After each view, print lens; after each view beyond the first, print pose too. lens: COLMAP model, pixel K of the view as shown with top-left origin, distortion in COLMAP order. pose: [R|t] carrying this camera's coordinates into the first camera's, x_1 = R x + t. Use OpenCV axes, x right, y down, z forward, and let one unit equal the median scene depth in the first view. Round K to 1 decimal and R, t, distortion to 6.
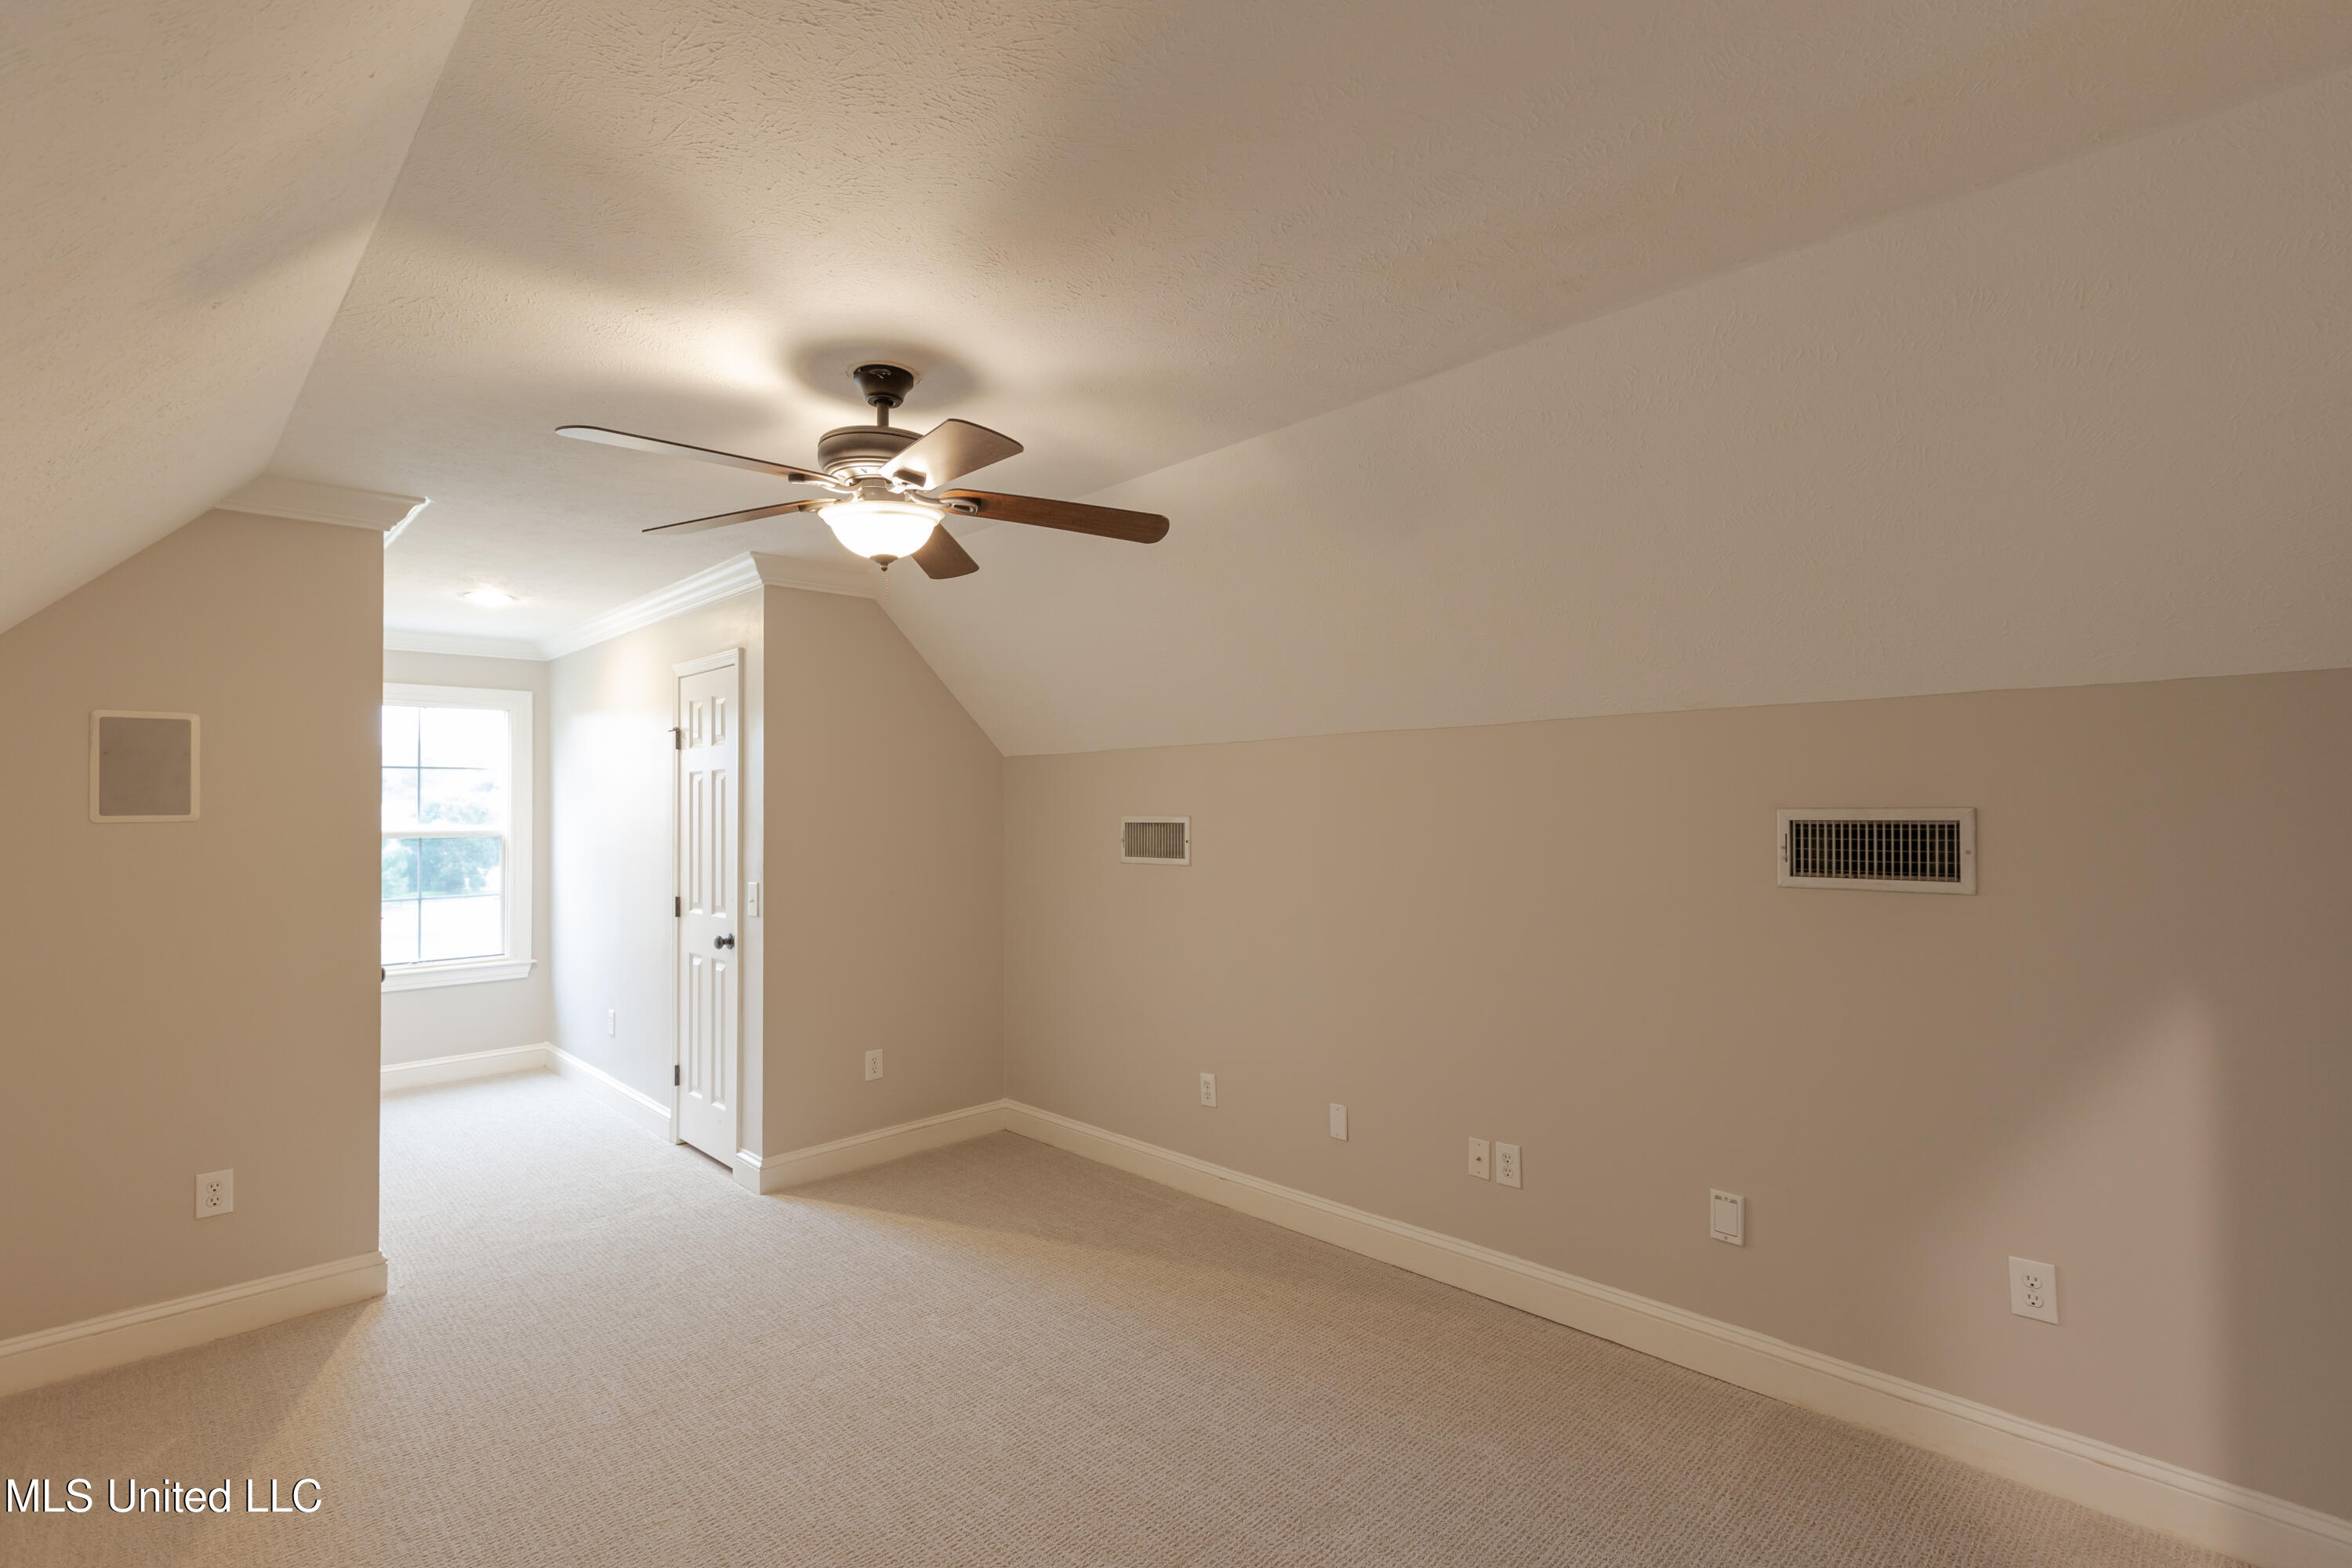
lens RADIAL K [[1055.4, 0, 1198.9], [0, 1055.4, 779.6], [0, 0, 1]] dist [0.000806, 0.000414]
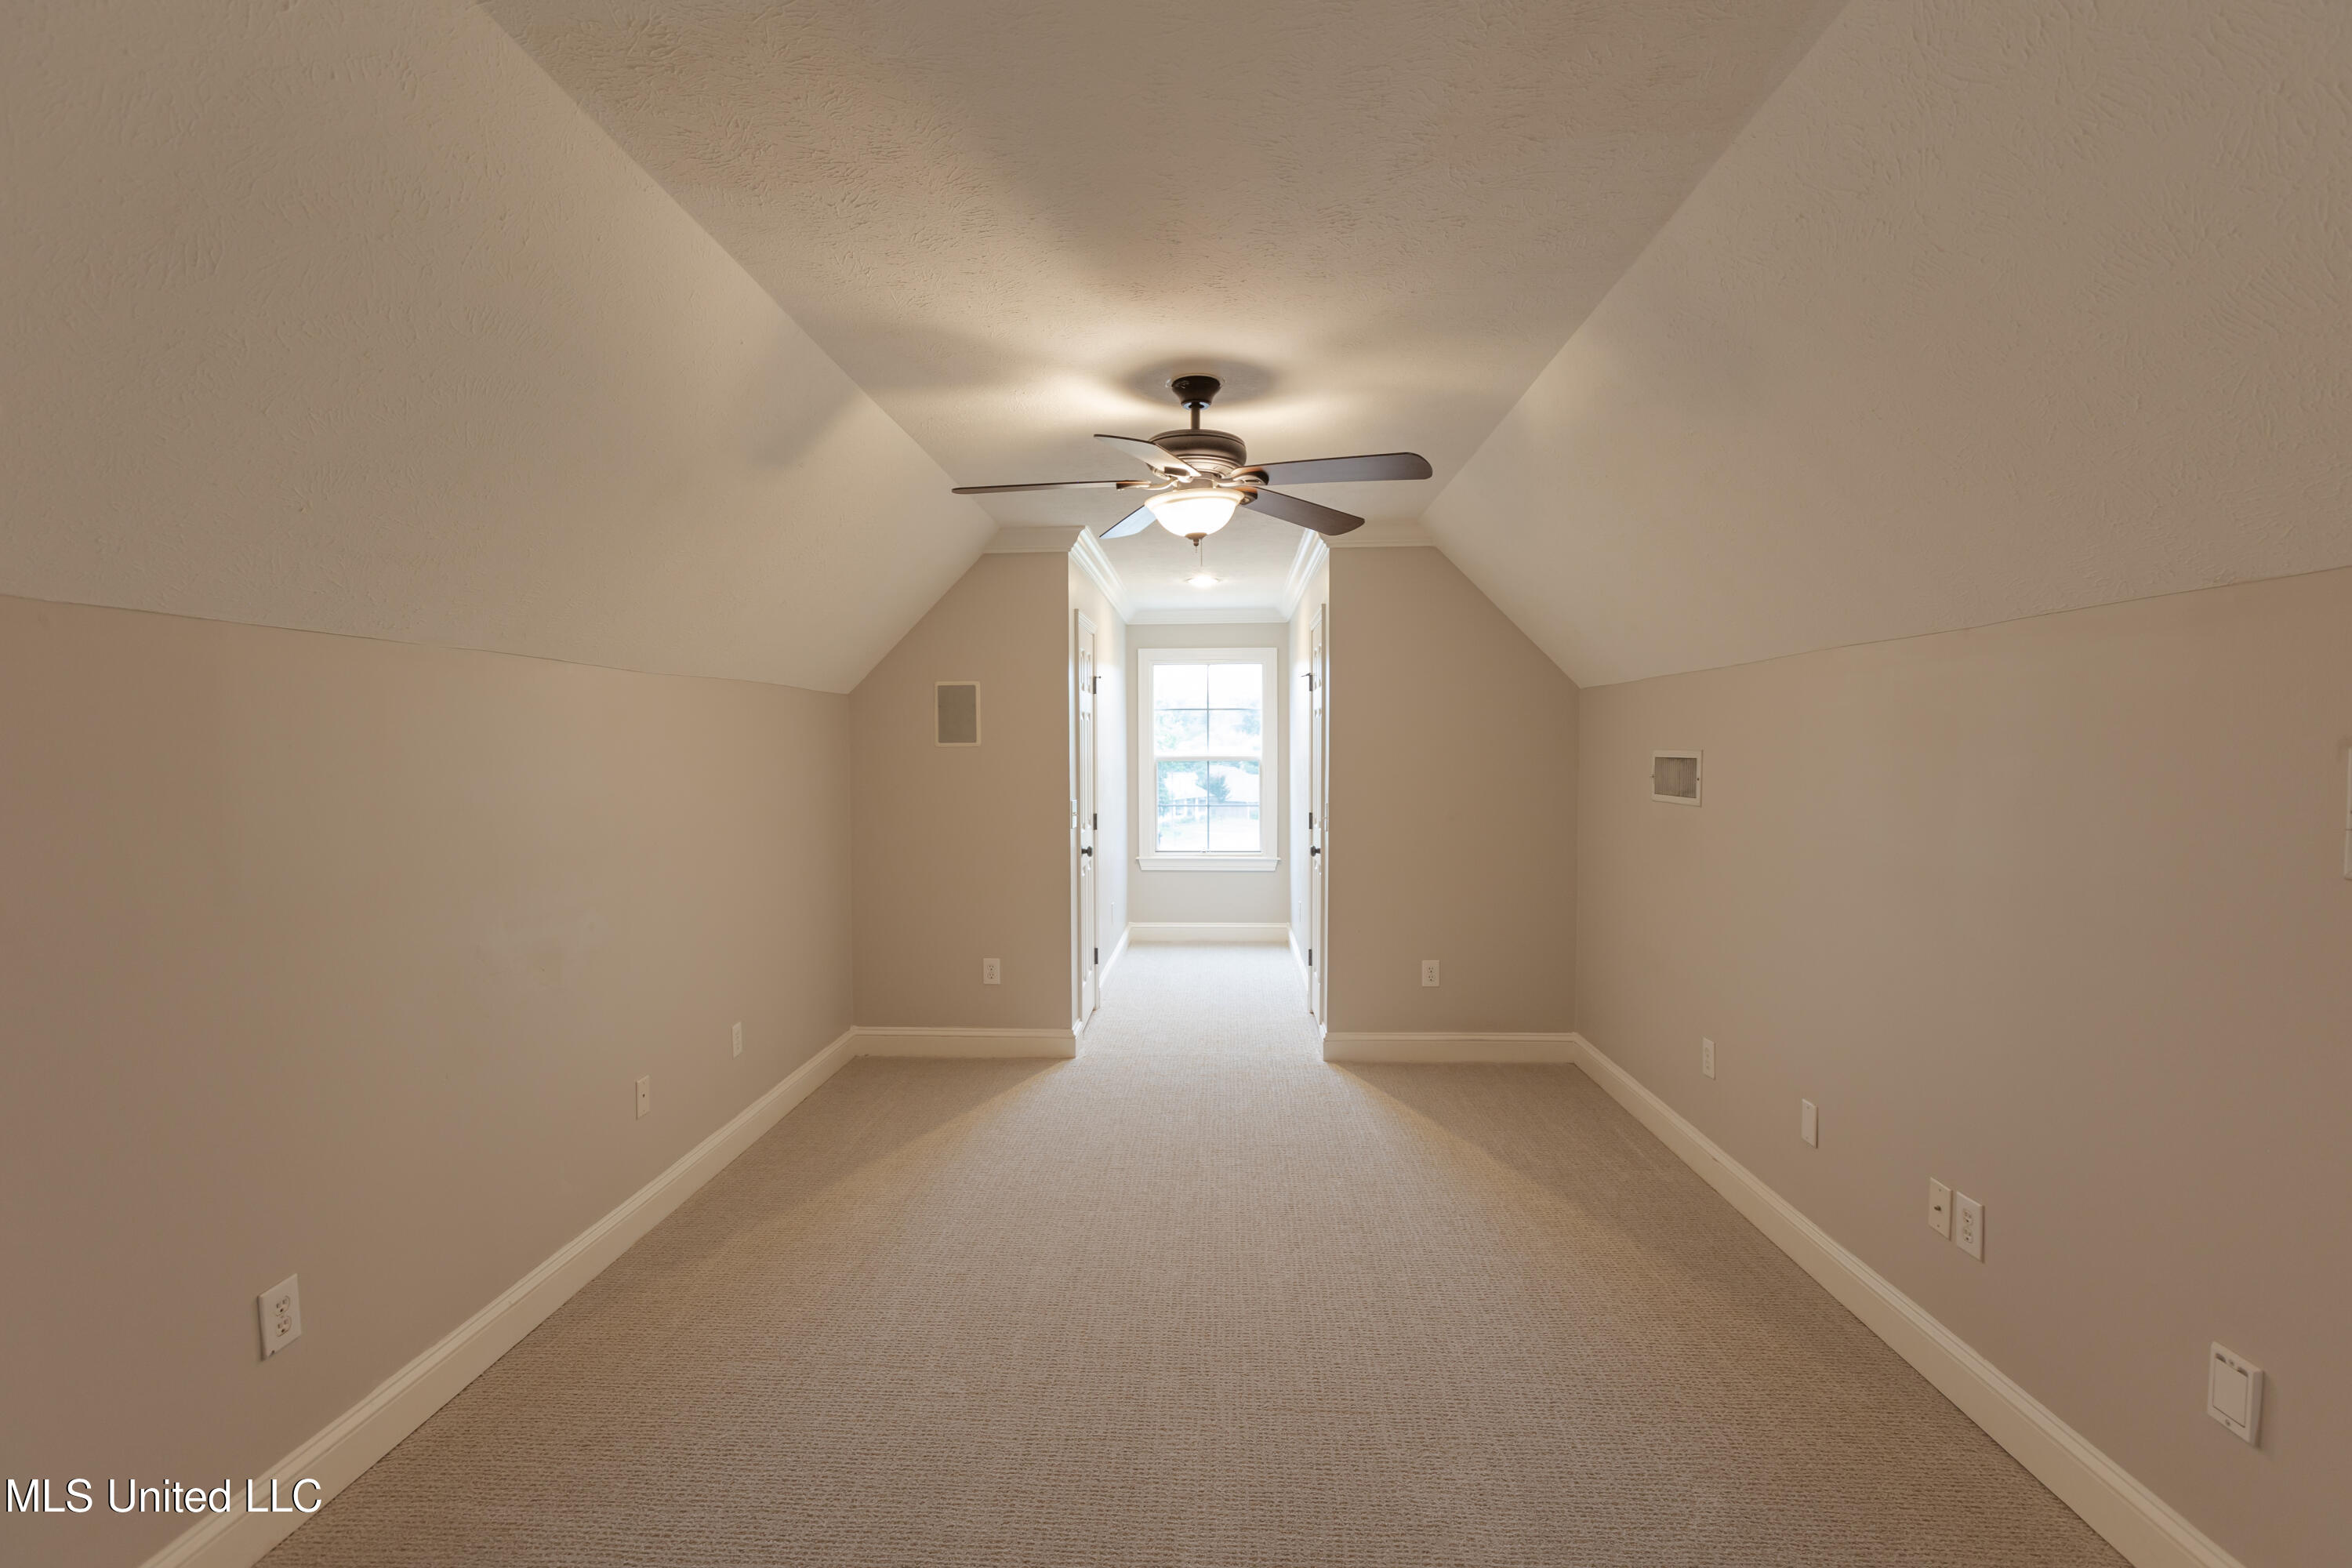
lens RADIAL K [[1055.4, 0, 1198.9], [0, 1055.4, 779.6], [0, 0, 1]] dist [0.000806, 0.000414]
pose [[0.682151, 0.030709, -0.730566, 0.365833], [0.015827, 0.998264, 0.056740, 0.002193], [0.731040, -0.050268, 0.680481, 0.094567]]
